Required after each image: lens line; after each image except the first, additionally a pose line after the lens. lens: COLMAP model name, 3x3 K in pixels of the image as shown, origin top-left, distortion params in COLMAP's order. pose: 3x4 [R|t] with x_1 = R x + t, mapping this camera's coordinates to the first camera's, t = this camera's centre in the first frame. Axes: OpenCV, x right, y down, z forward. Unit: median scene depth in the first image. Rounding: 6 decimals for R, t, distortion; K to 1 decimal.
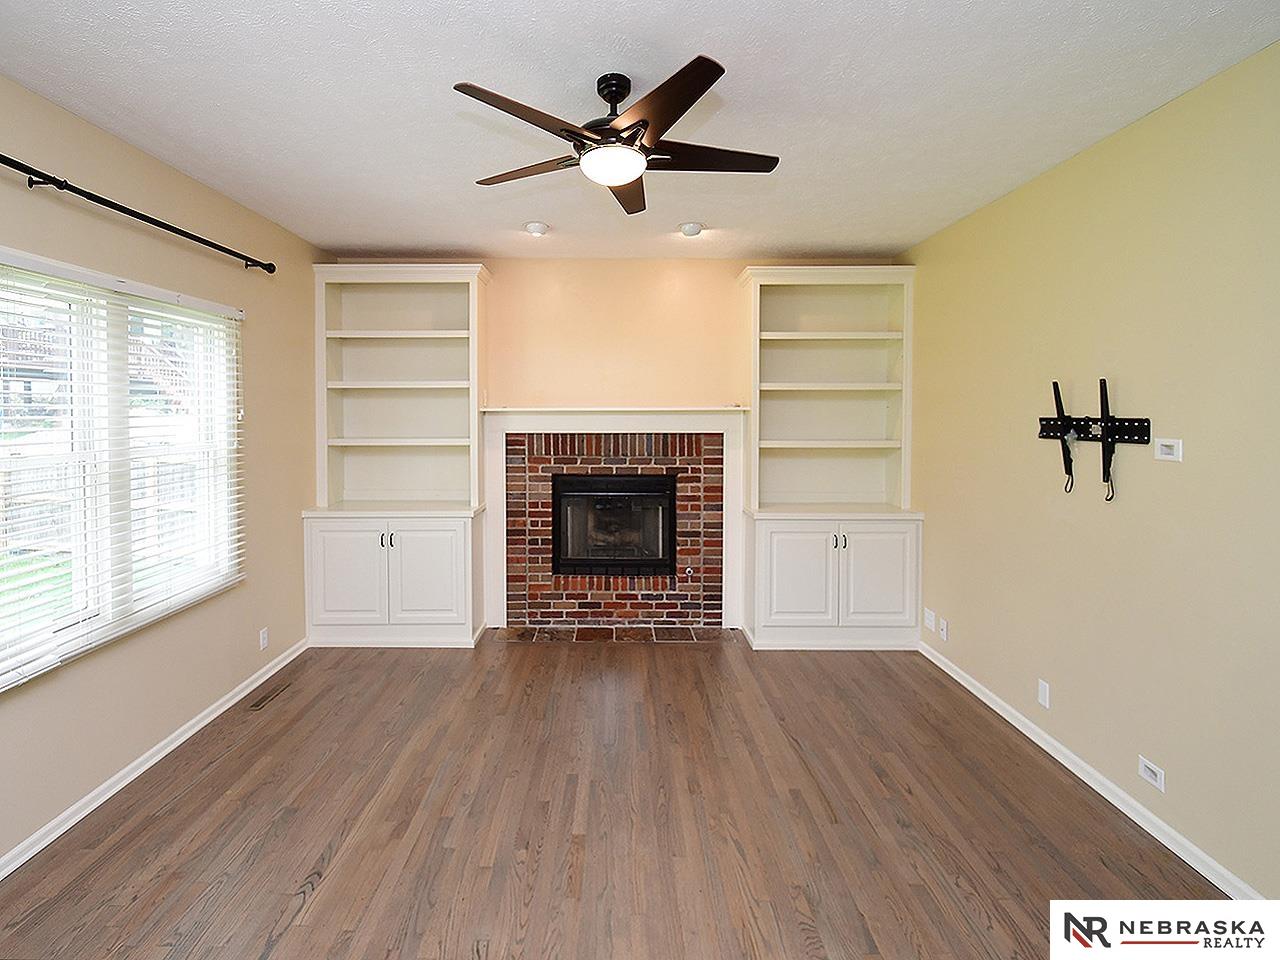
lens RADIAL K [[600.2, 0, 634.4], [0, 600.2, 424.8], [0, 0, 1]] dist [-0.000729, -0.000328]
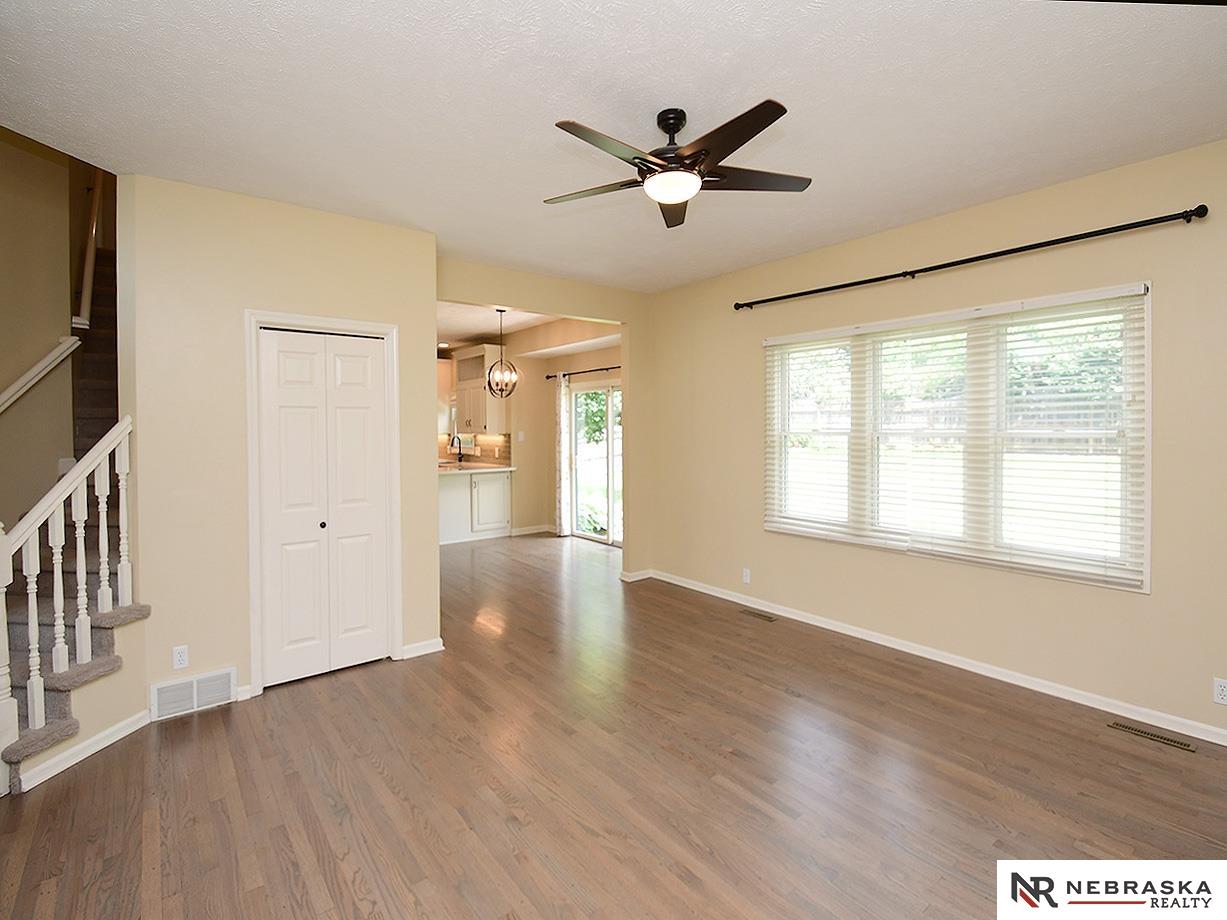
lens RADIAL K [[585.2, 0, 598.9], [0, 585.2, 434.9], [0, 0, 1]] dist [0.000135, -0.000060]
pose [[-0.820910, 0.009186, -0.570984, 0.356353], [-0.007357, 0.999618, 0.026659, 0.012619], [0.571011, 0.026085, -0.820528, 0.895300]]
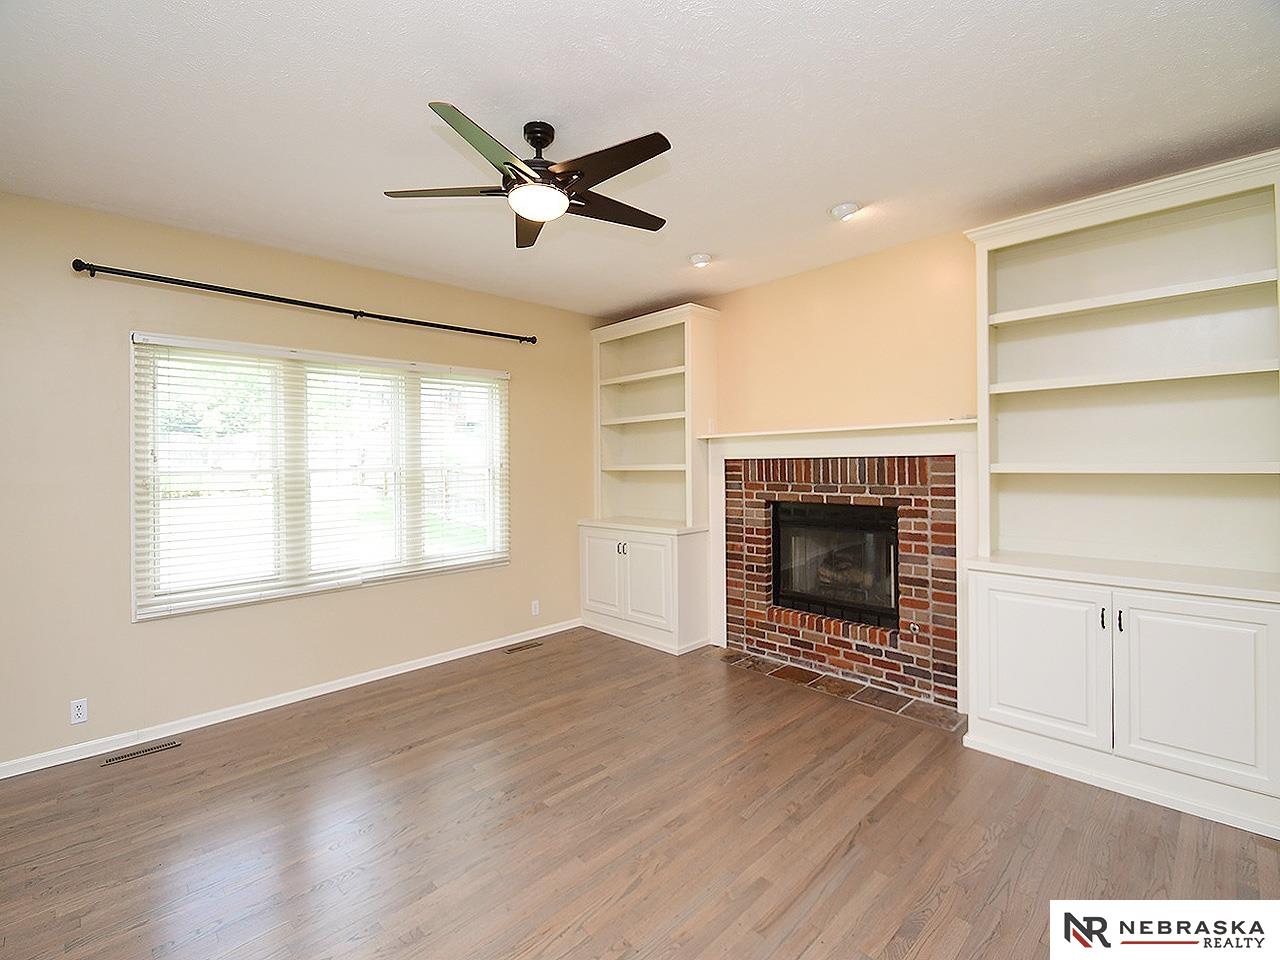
lens RADIAL K [[596.1, 0, 638.4], [0, 596.1, 456.1], [0, 0, 1]] dist [0.000903, -0.000092]
pose [[0.679736, -0.020552, -0.733169, 0.435436], [0.002879, 0.999674, -0.025353, 0.033459], [0.733452, 0.015123, 0.679573, 0.186250]]
